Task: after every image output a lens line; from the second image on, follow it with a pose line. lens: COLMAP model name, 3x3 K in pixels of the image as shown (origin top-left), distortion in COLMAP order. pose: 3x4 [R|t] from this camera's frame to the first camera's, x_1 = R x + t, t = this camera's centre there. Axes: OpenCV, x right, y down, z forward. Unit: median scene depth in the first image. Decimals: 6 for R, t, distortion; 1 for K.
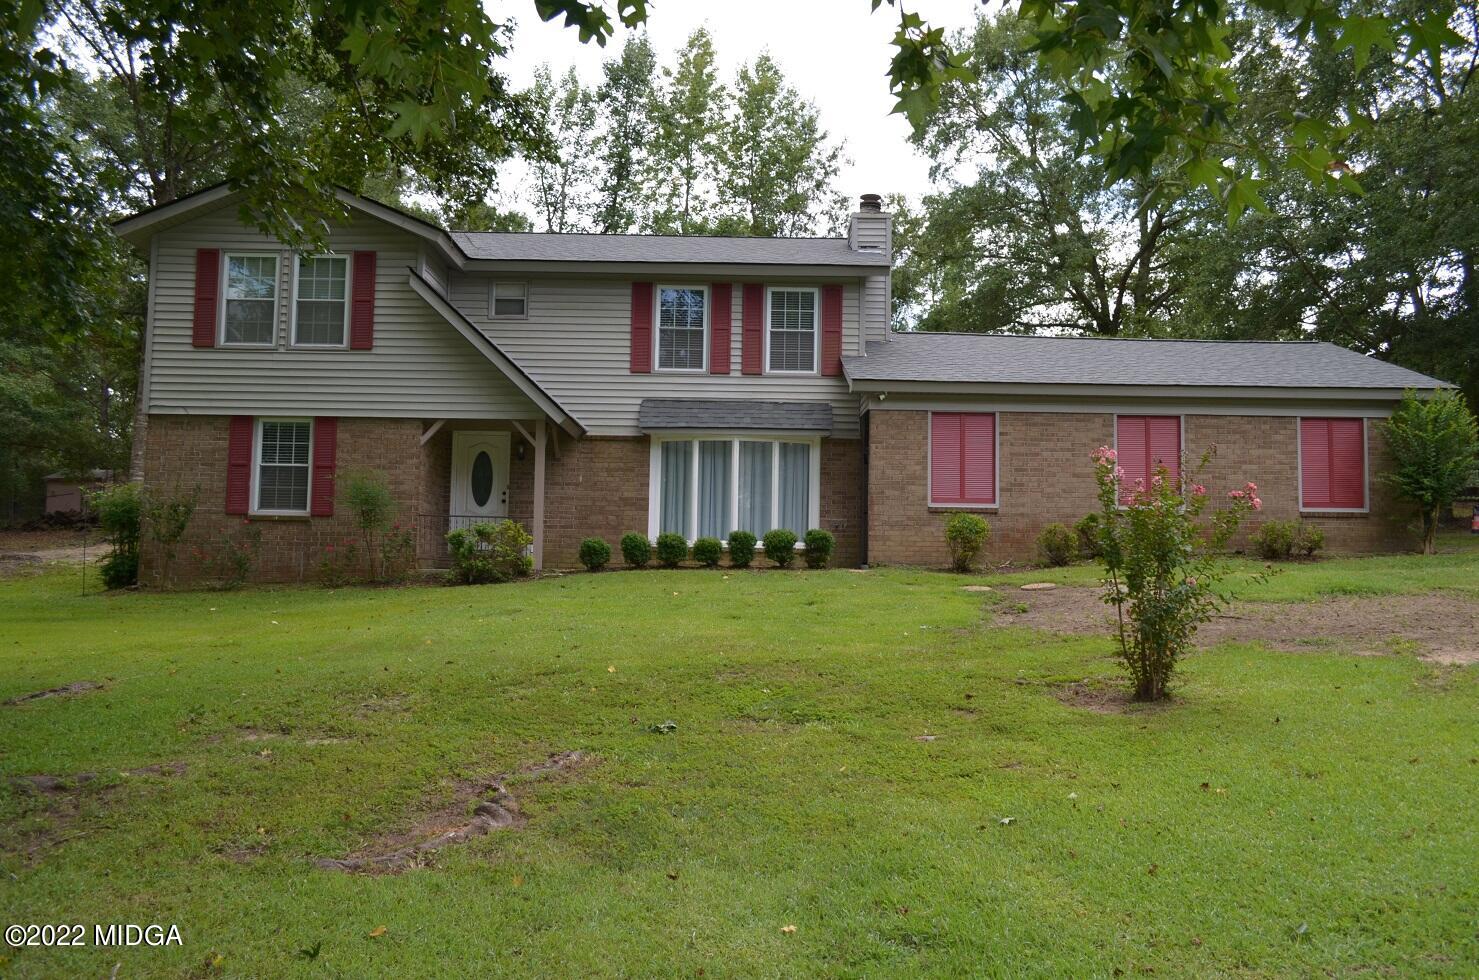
lens RADIAL K [[1157.3, 0, 742.2], [0, 1157.3, 498.9], [0, 0, 1]] dist [-0.010689, 0.002583]
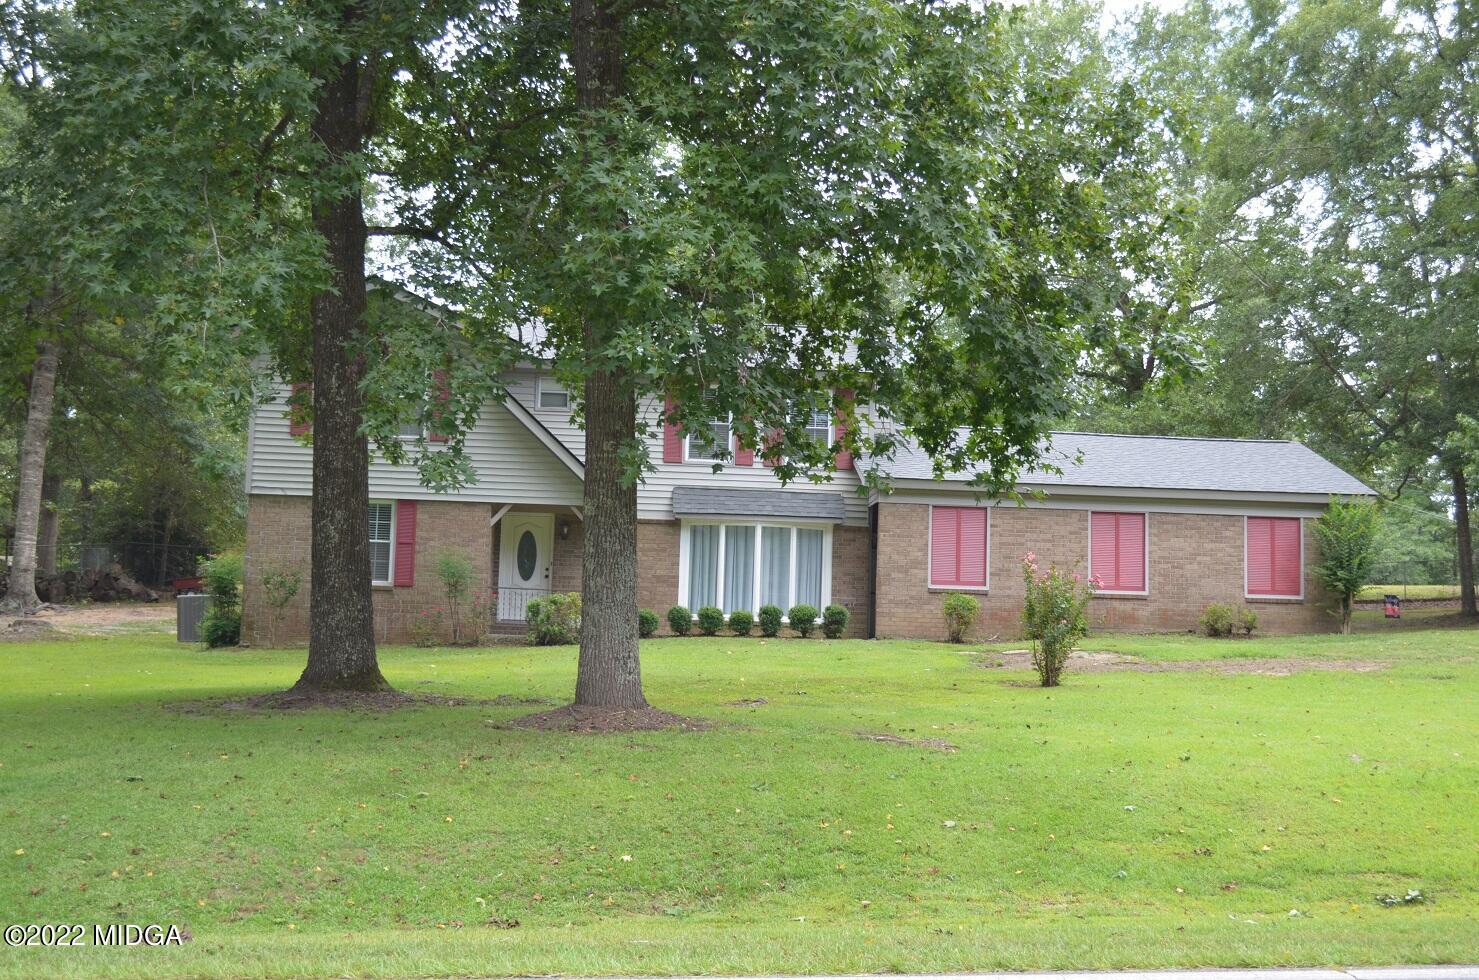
lens RADIAL K [[1887.8, 0, 737.7], [0, 1887.8, 486.2], [0, 0, 1]] dist [-0.025062, 0.000000]
pose [[0.997633, 0.021272, 0.065385, -0.153247], [-0.017988, 0.998566, -0.050413, 0.003754], [-0.066364, 0.049117, 0.996586, -0.863284]]
